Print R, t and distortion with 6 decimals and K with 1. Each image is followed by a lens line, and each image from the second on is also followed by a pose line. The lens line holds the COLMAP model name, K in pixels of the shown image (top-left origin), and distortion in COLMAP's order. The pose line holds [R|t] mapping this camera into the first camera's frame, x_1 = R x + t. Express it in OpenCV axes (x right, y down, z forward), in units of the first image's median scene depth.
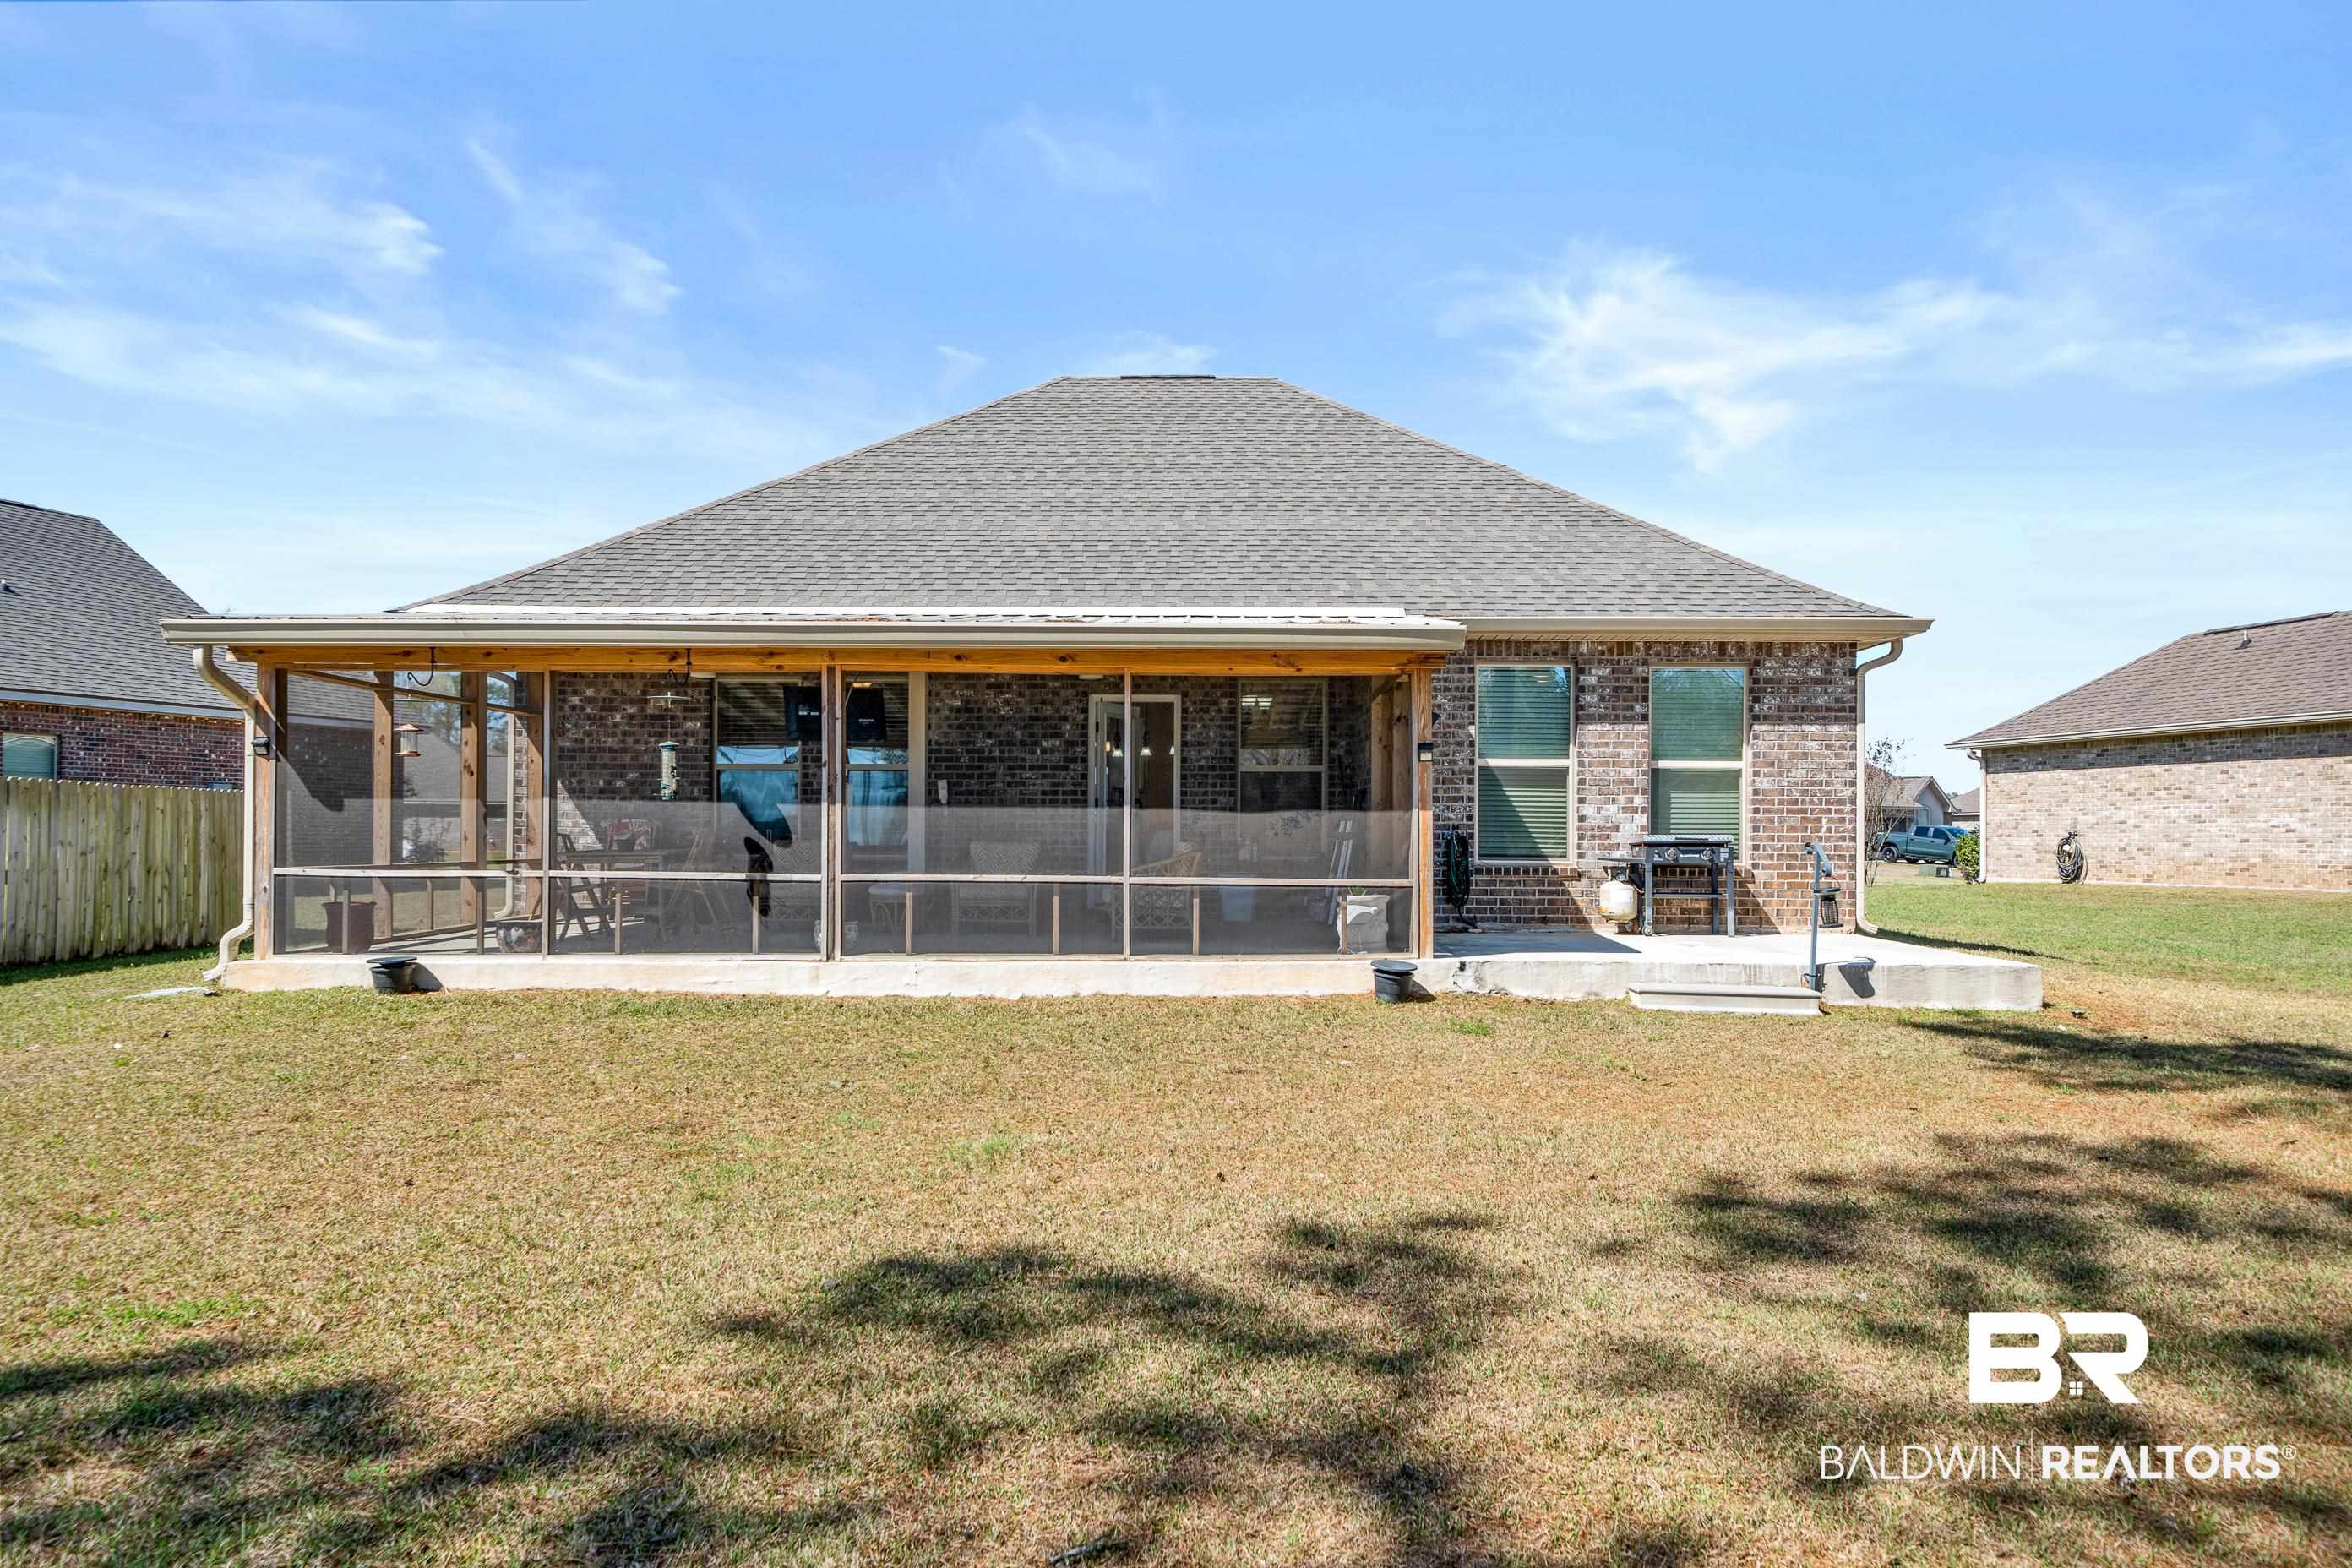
lens RADIAL K [[1601.7, 0, 1166.2], [0, 1601.7, 800.9], [0, 0, 1]] dist [0.002386, -0.003718]
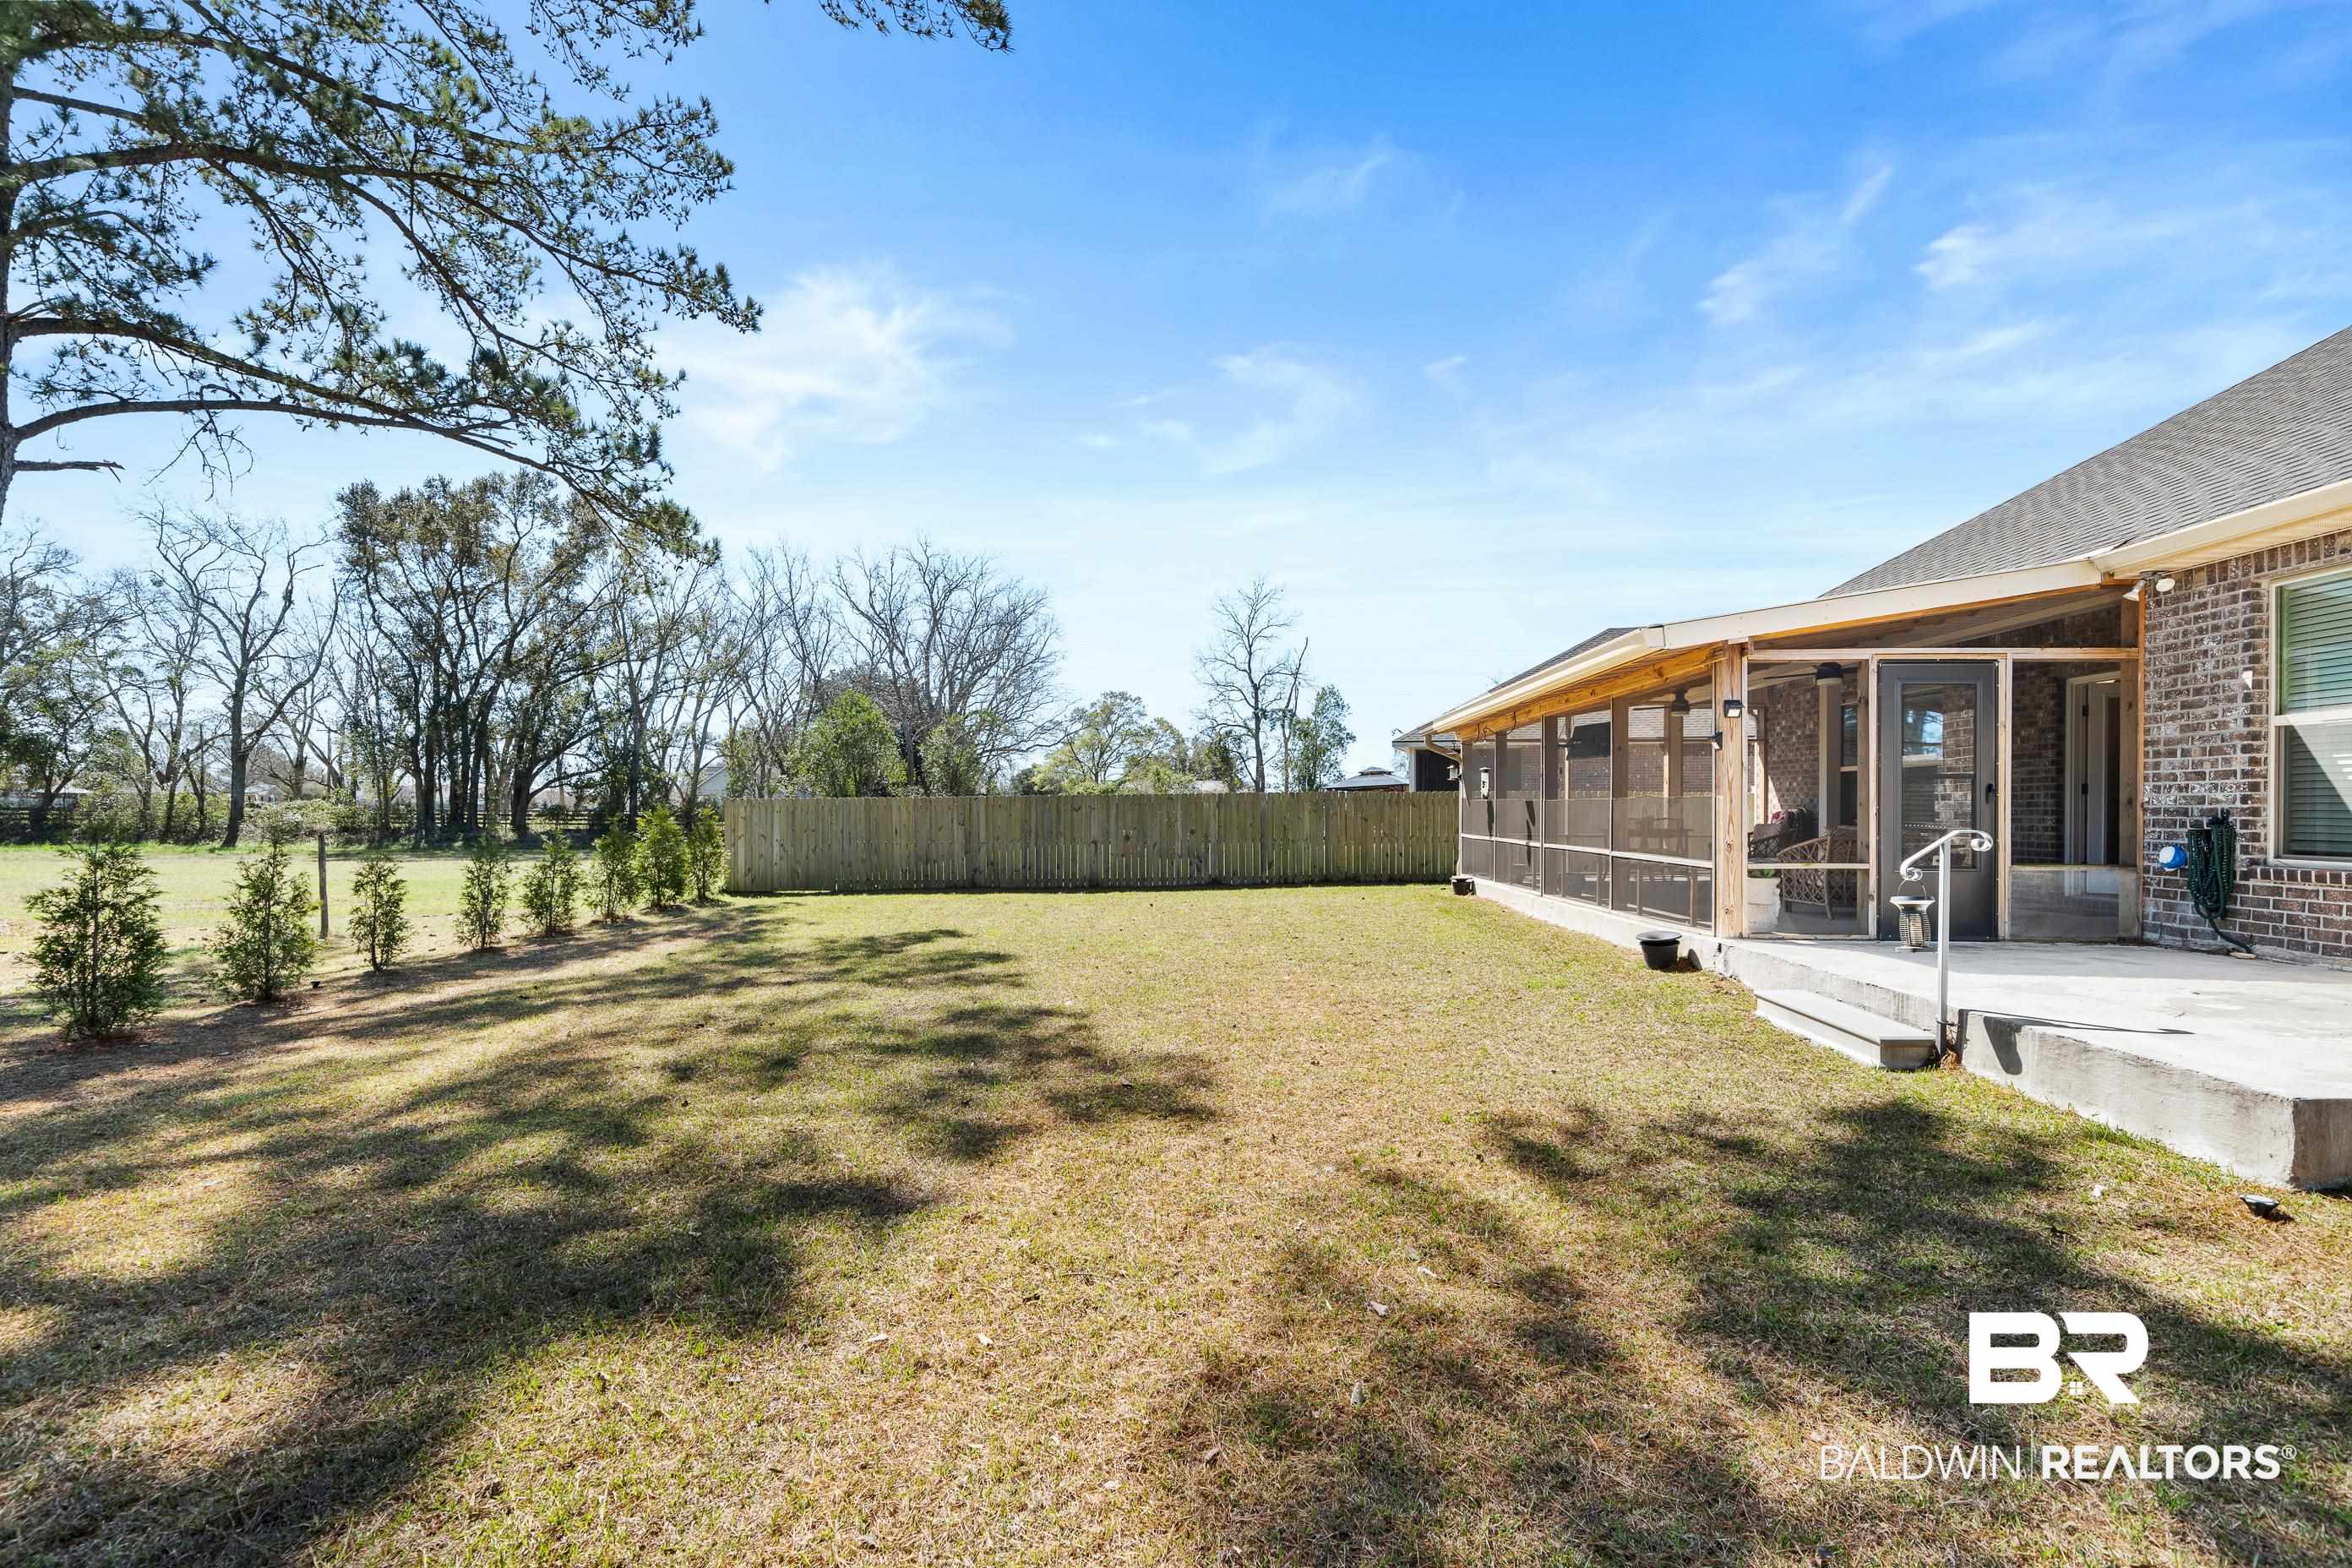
lens RADIAL K [[1031.4, 0, 1174.1], [0, 1031.4, 807.2], [0, 0, 1]] dist [0.002389, 0.000347]
pose [[-0.038642, -0.009487, -0.999208, 0.678787], [0.015743, 0.999825, -0.010102, 0.011194], [0.999129, -0.016121, -0.038486, 0.532666]]
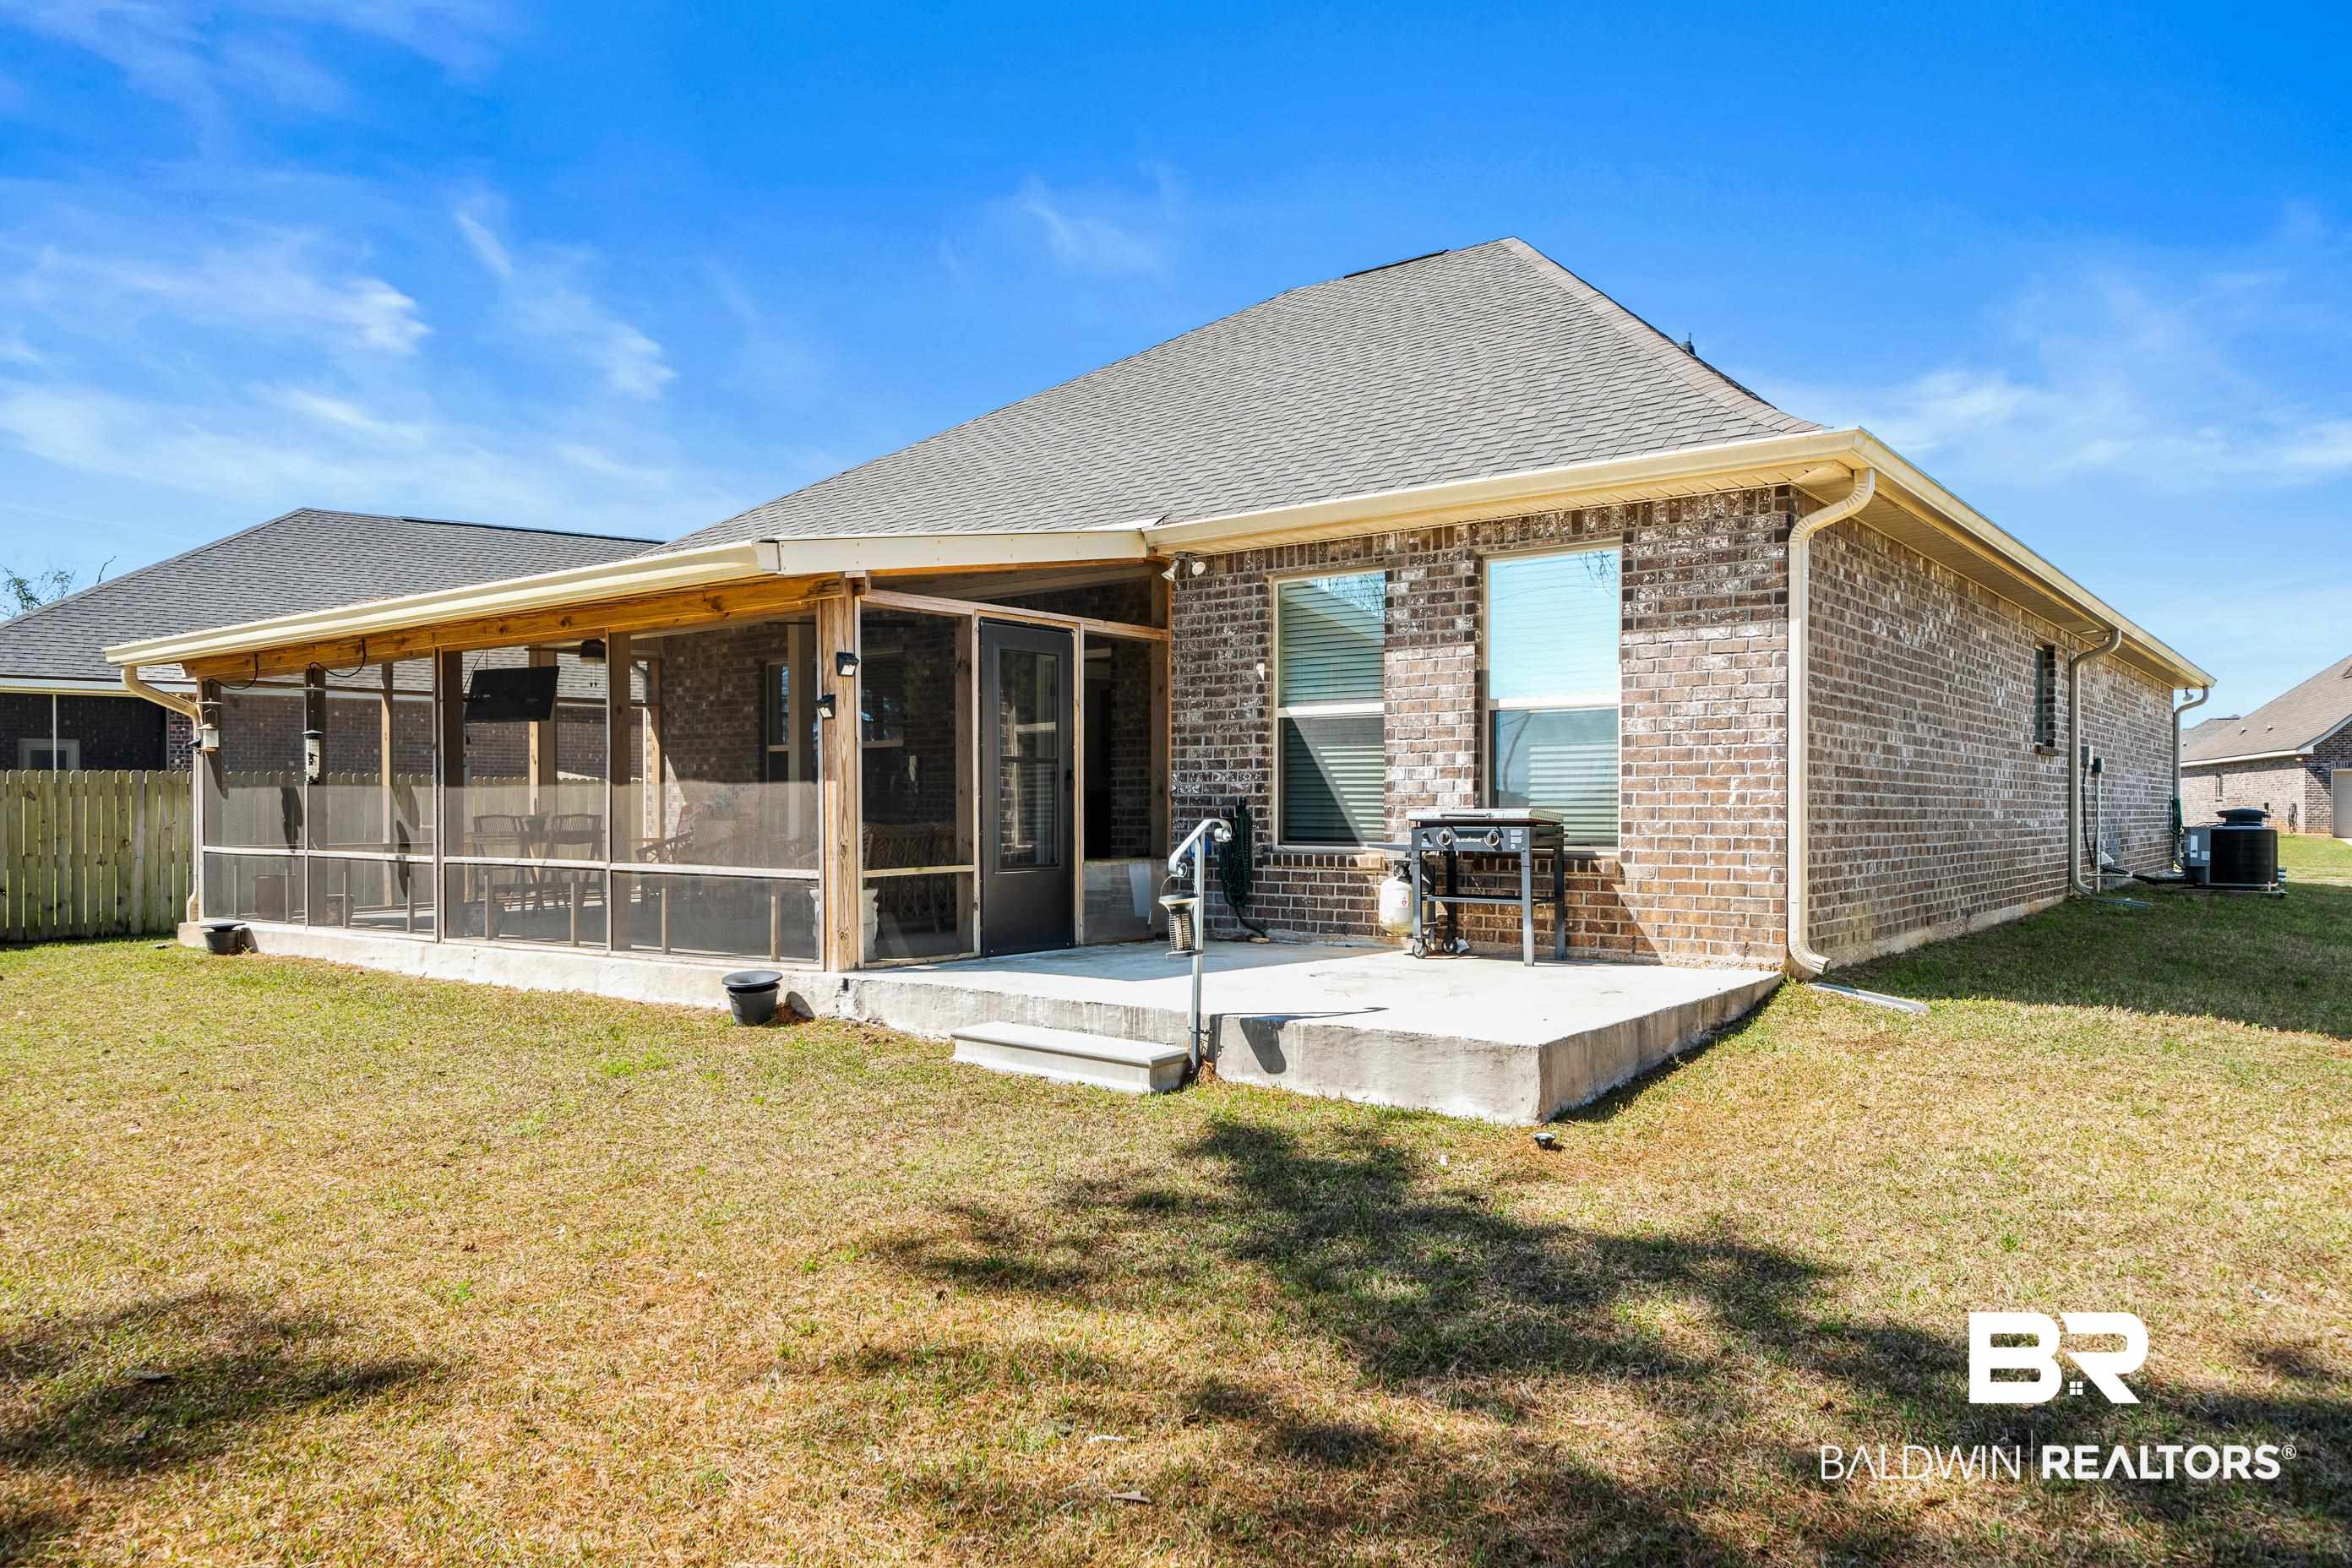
lens RADIAL K [[1601.7, 0, 1172.4], [0, 1601.7, 805.2], [0, 0, 1]] dist [0.002386, -0.003718]
pose [[0.795511, -0.008948, -0.605874, 0.609753], [0.019485, 0.999752, 0.010819, 0.009669], [0.605626, -0.020412, 0.795487, 0.383181]]
